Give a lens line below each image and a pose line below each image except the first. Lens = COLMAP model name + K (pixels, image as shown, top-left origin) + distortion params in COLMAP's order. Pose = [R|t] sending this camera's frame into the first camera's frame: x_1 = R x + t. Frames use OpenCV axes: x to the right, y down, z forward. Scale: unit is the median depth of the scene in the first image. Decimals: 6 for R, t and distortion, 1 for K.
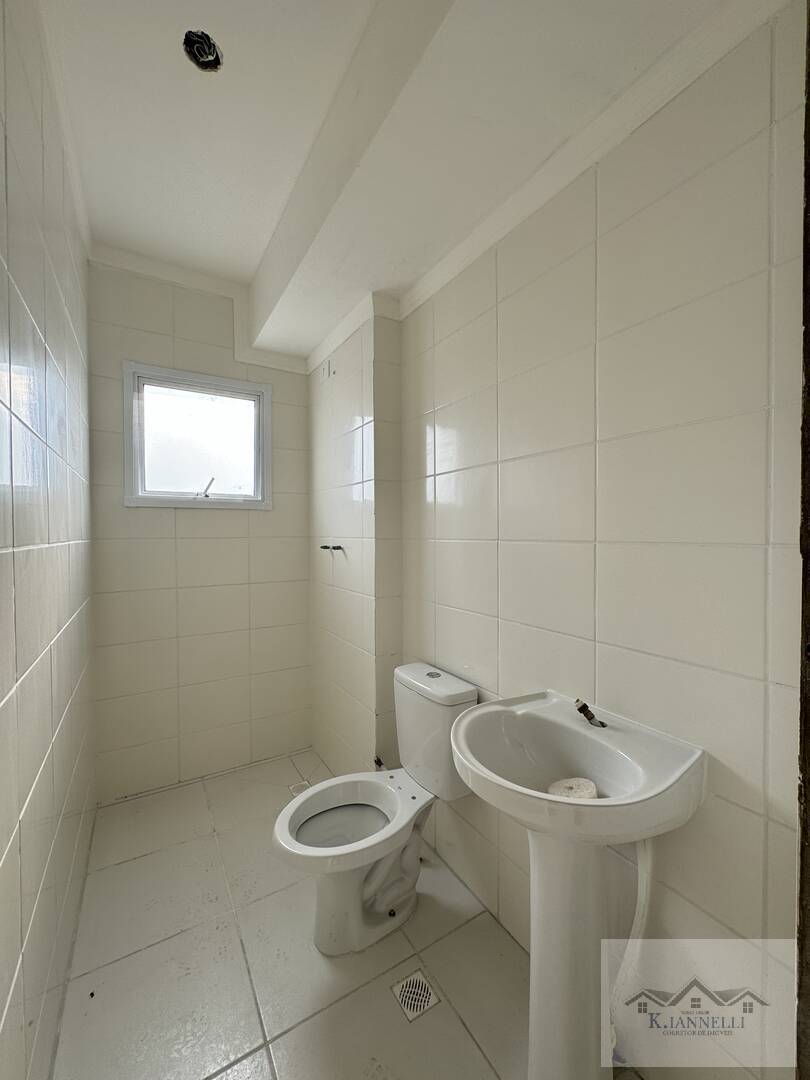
lens RADIAL K [[430.0, 0, 405.0], [0, 430.0, 540.0], [0, 0, 1]] dist [-0.001382, 0.000596]
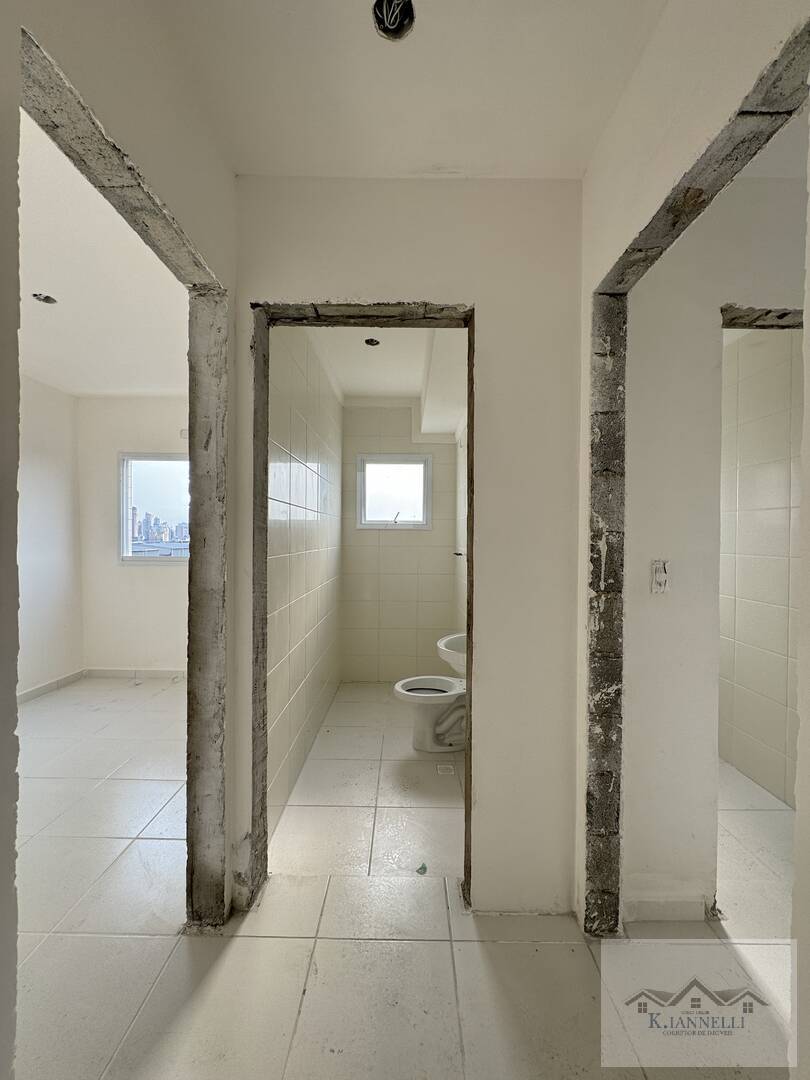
lens RADIAL K [[430.0, 0, 405.0], [0, 430.0, 540.0], [0, 0, 1]] dist [-0.001382, 0.000596]
pose [[0.850177, 0.013835, -0.526316, 0.568535], [-0.021120, 0.999746, -0.007836, -0.018821], [0.526074, 0.017778, 0.850253, -0.540552]]
